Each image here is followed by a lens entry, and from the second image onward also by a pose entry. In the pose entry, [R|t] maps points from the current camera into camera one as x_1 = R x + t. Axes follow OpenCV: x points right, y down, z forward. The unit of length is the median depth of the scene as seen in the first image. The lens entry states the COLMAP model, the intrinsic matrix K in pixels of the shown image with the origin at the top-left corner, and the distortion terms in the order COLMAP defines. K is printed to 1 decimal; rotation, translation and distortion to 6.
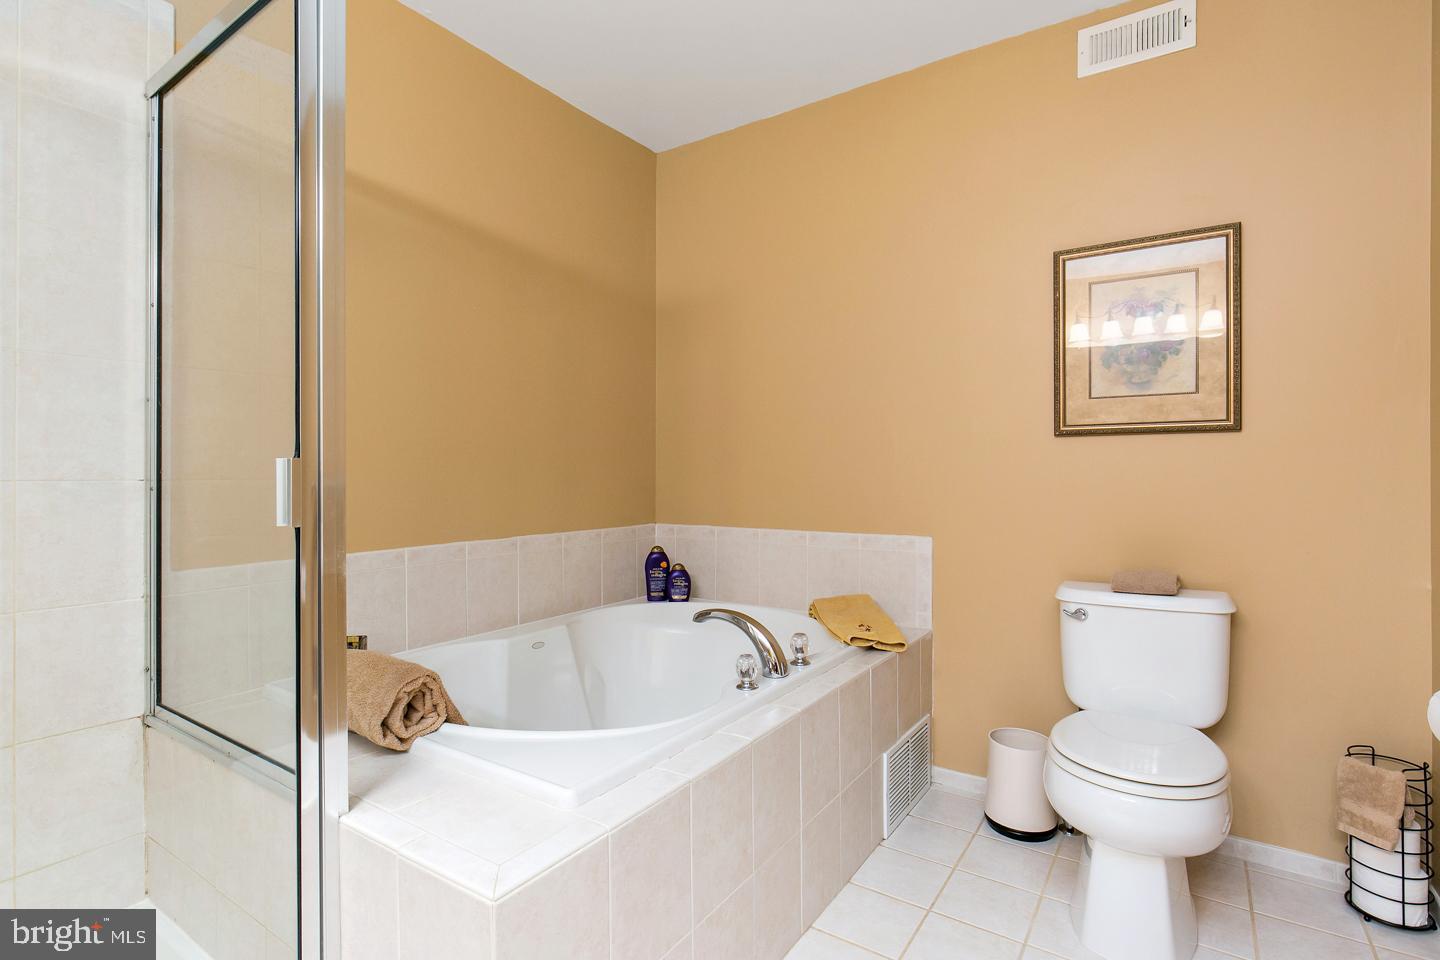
lens RADIAL K [[717.0, 0, 719.4], [0, 717.0, 474.3], [0, 0, 1]] dist [-0.007179, -0.001281]
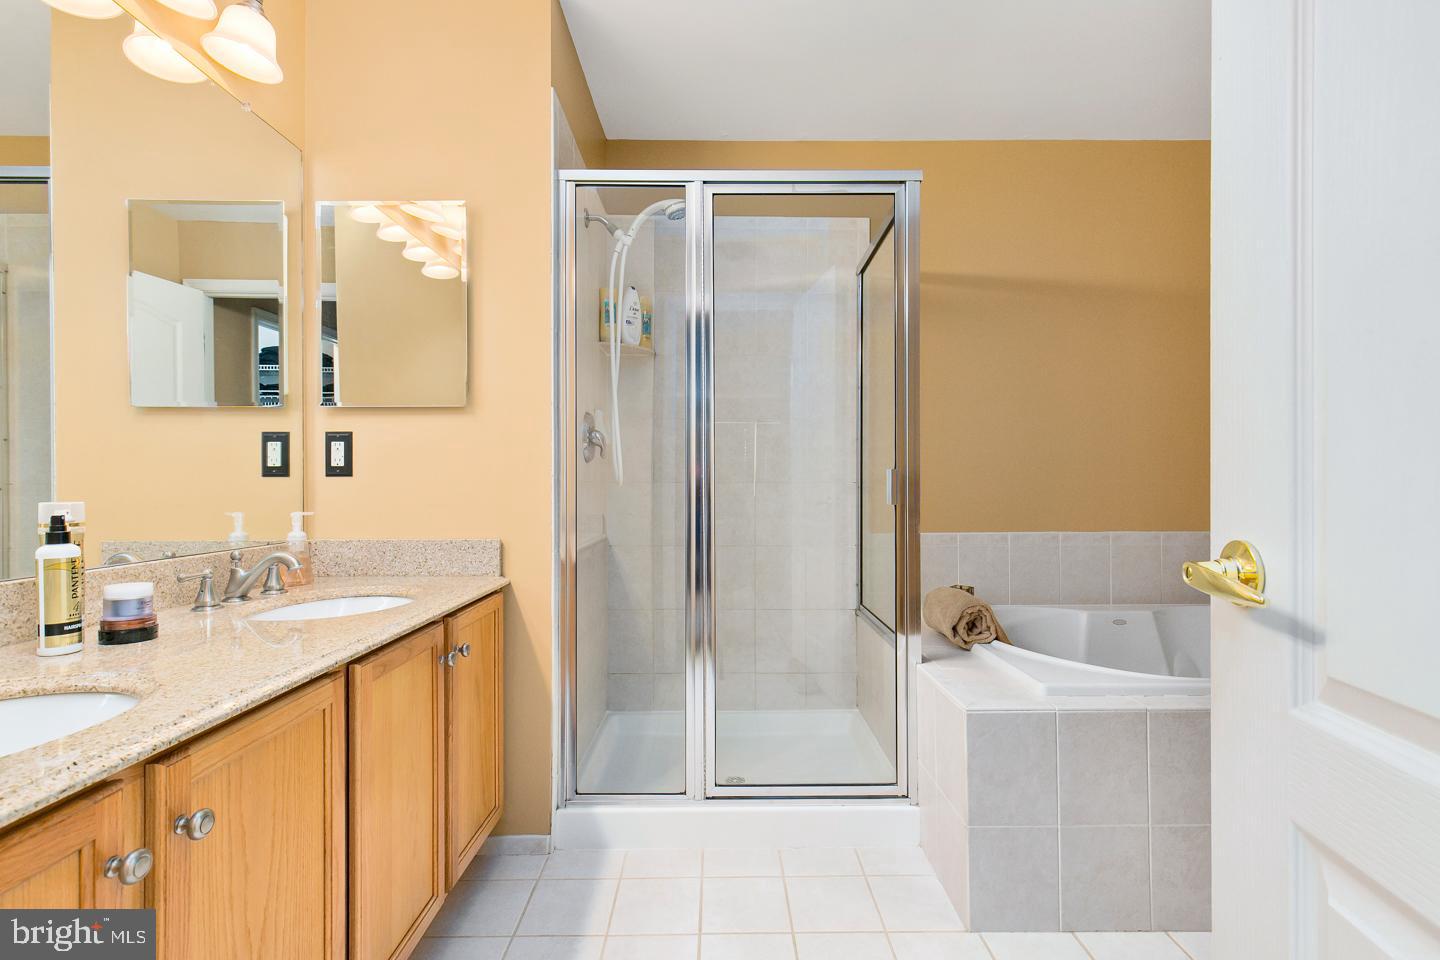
lens RADIAL K [[663.3, 0, 721.0], [0, 663.3, 480.9], [0, 0, 1]] dist [0.000048, 0.000003]
pose [[0.574297, 0.000701, -0.818647, 0.455670], [-0.001131, 0.999999, 0.000063, 0.004317], [0.818646, 0.000890, 0.574298, -0.313432]]
